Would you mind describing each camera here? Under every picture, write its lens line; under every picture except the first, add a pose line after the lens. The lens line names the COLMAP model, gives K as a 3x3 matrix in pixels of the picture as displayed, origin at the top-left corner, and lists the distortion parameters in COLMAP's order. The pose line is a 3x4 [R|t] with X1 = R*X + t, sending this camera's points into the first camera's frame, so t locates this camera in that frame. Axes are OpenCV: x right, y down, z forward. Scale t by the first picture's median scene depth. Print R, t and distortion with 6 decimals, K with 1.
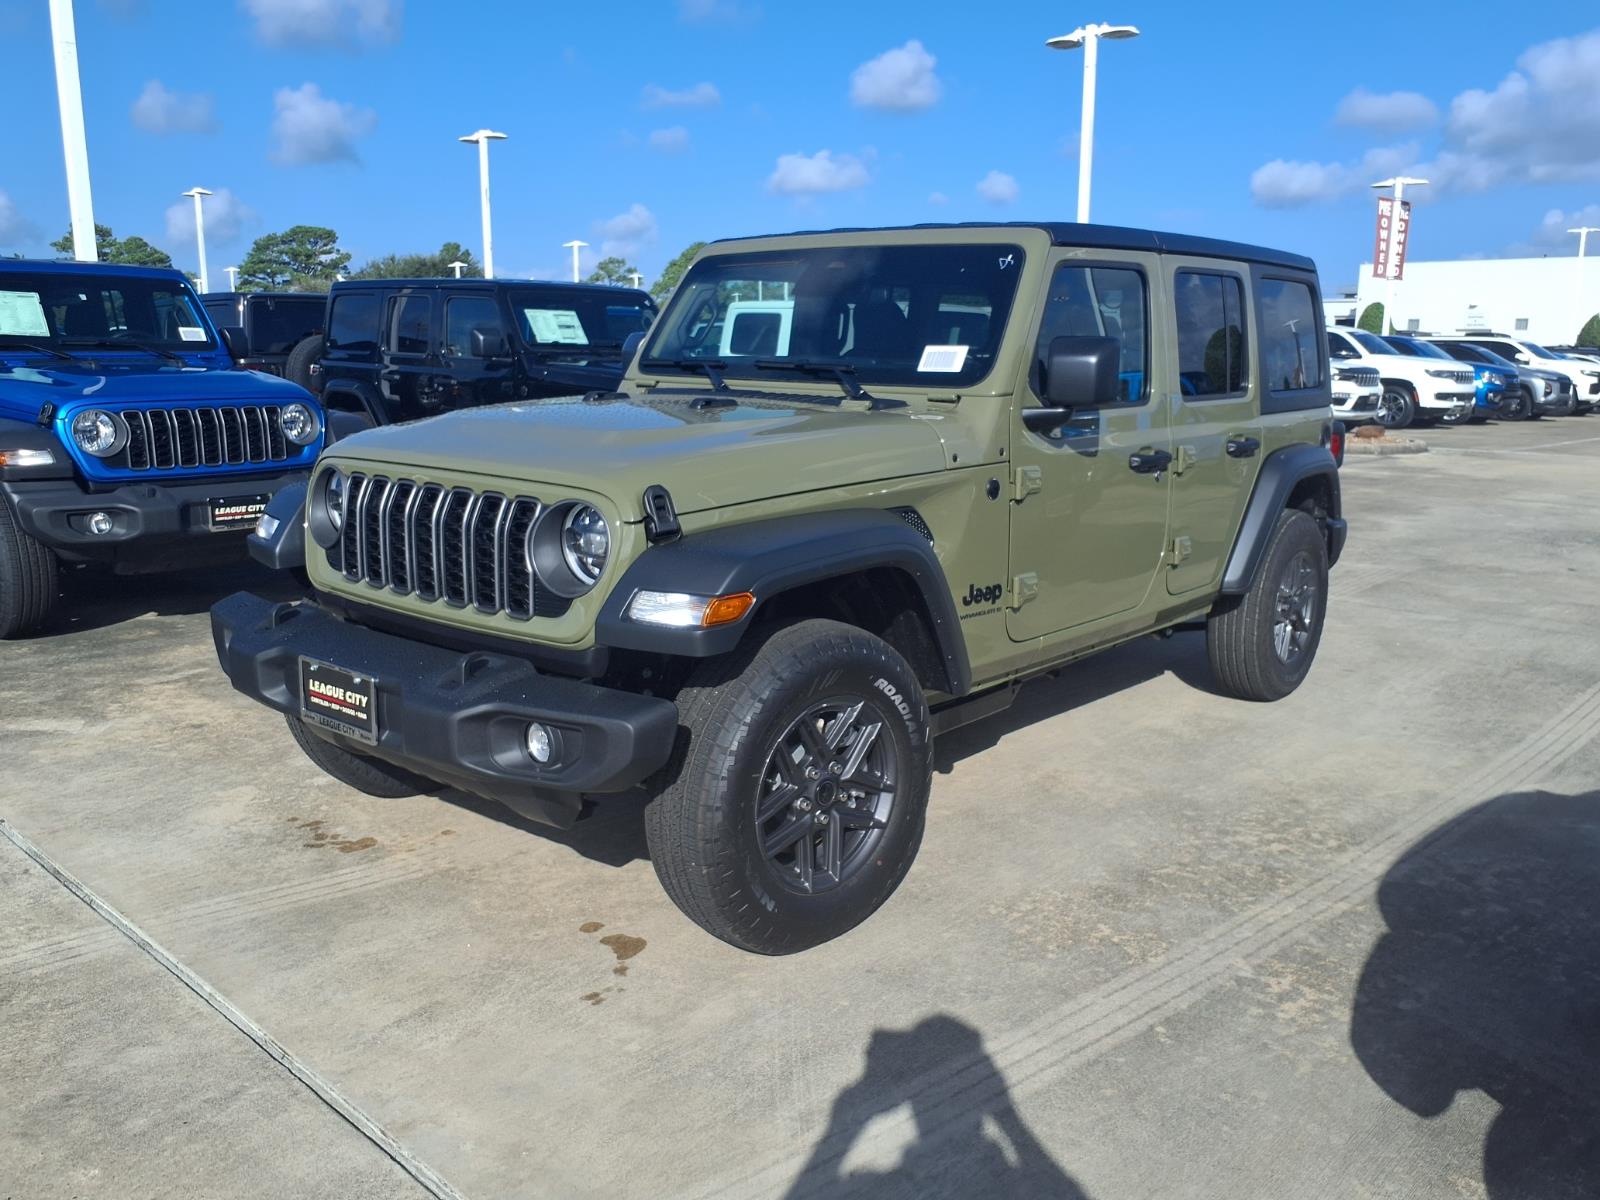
lens RADIAL K [[1303.1, 0, 833.0], [0, 1303.1, 591.6], [0, 0, 1]] dist [0.007876, -0.010592]
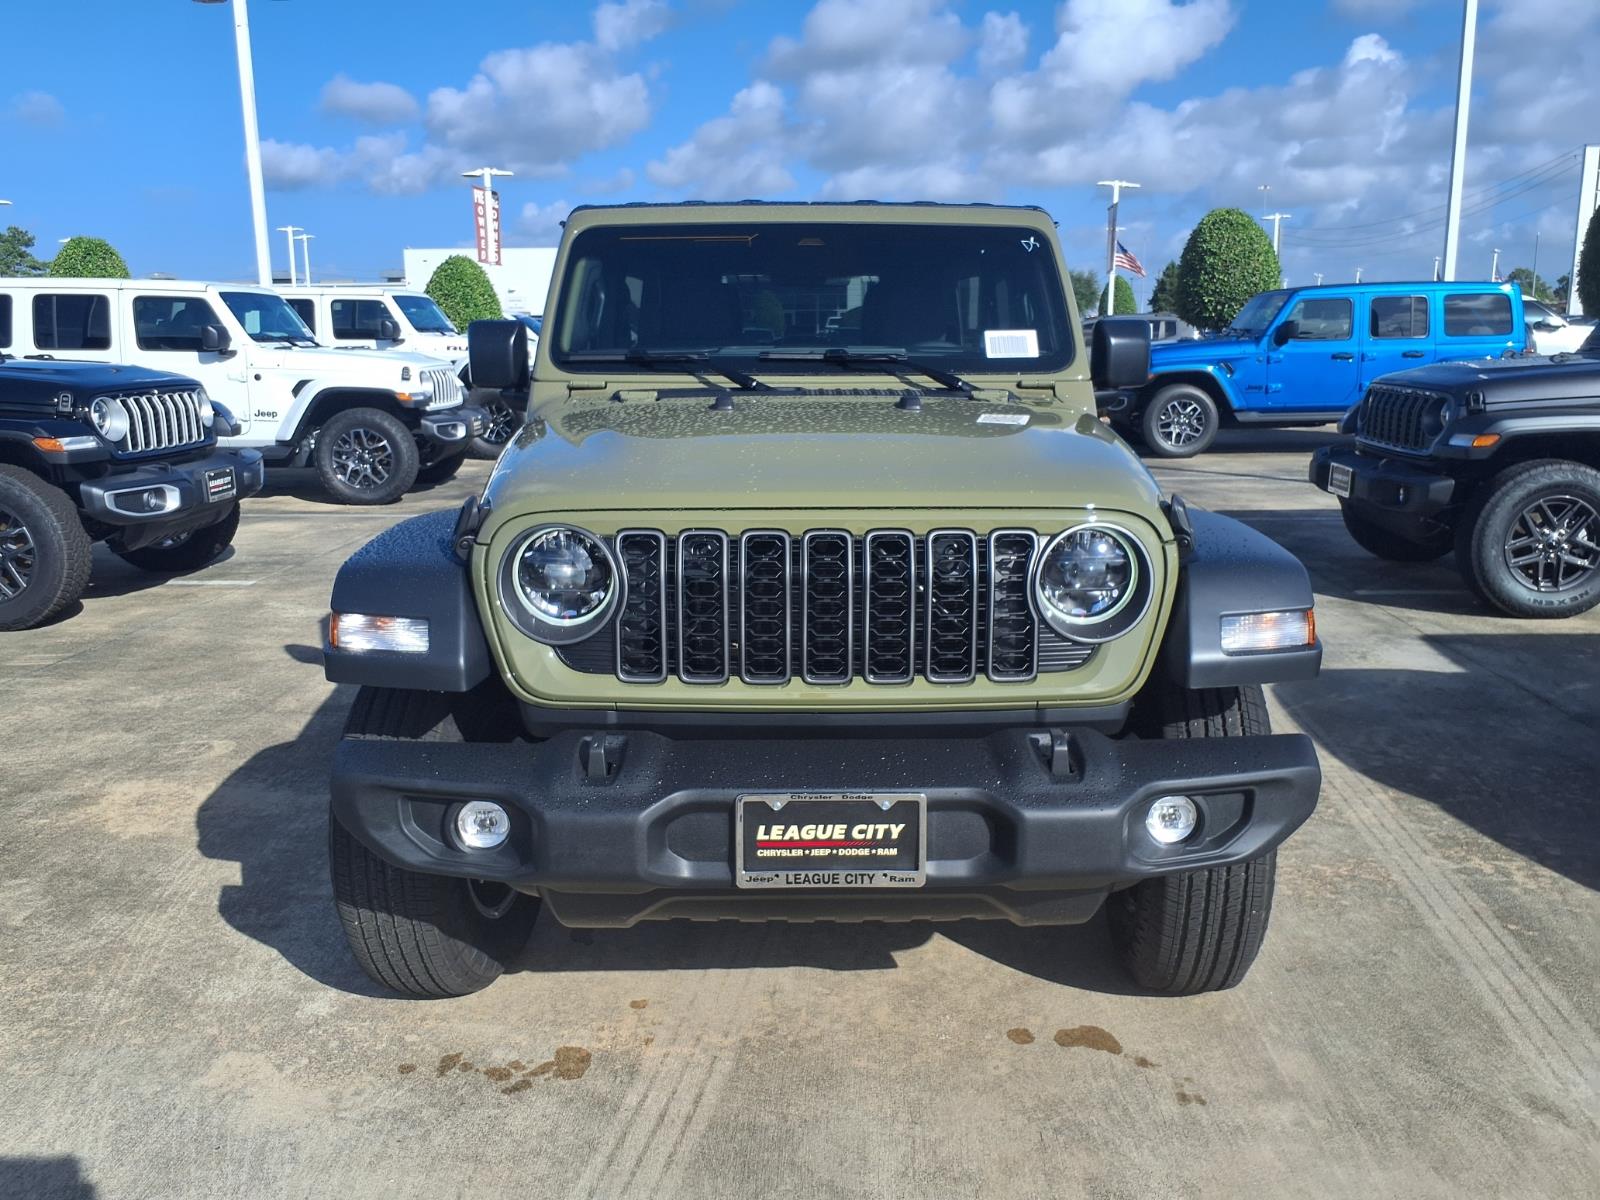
lens RADIAL K [[1303.1, 0, 800.4], [0, 1303.1, 573.1], [0, 0, 1]] dist [0.007876, -0.010592]
pose [[0.763493, -0.134052, 0.631751, -0.685811], [0.135141, 0.989726, 0.046688, -0.080663], [-0.631519, 0.049729, 0.773764, 0.380364]]
